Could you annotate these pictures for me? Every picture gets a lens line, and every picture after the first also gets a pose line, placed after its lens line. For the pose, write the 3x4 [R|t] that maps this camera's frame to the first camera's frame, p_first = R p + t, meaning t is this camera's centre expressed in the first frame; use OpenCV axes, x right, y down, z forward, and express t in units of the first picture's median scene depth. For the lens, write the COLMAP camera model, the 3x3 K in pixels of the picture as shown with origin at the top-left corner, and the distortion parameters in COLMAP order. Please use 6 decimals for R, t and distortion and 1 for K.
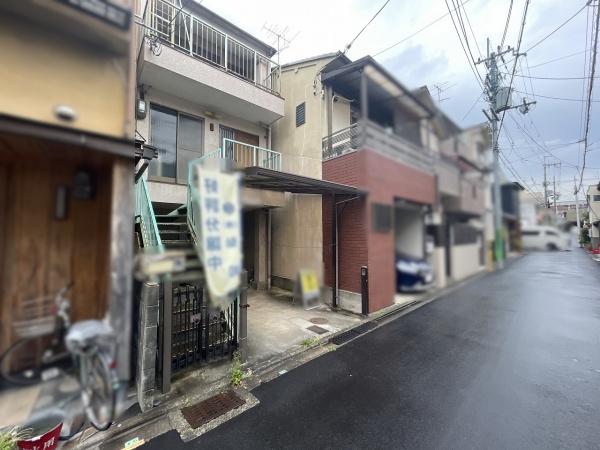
lens RADIAL K [[240.7, 0, 300.6], [0, 240.7, 222.8], [0, 0, 1]] dist [-0.004398, -0.000005]
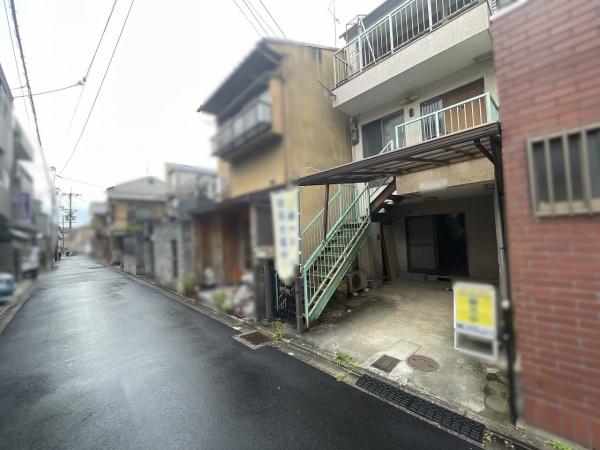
lens RADIAL K [[240.7, 0, 300.1], [0, 240.7, 224.7], [0, 0, 1]] dist [-0.004398, -0.000005]
pose [[0.040601, -0.035270, -0.998553, 0.746285], [0.101604, 0.994342, -0.030990, 0.023271], [0.993996, -0.100199, 0.043955, 0.701906]]
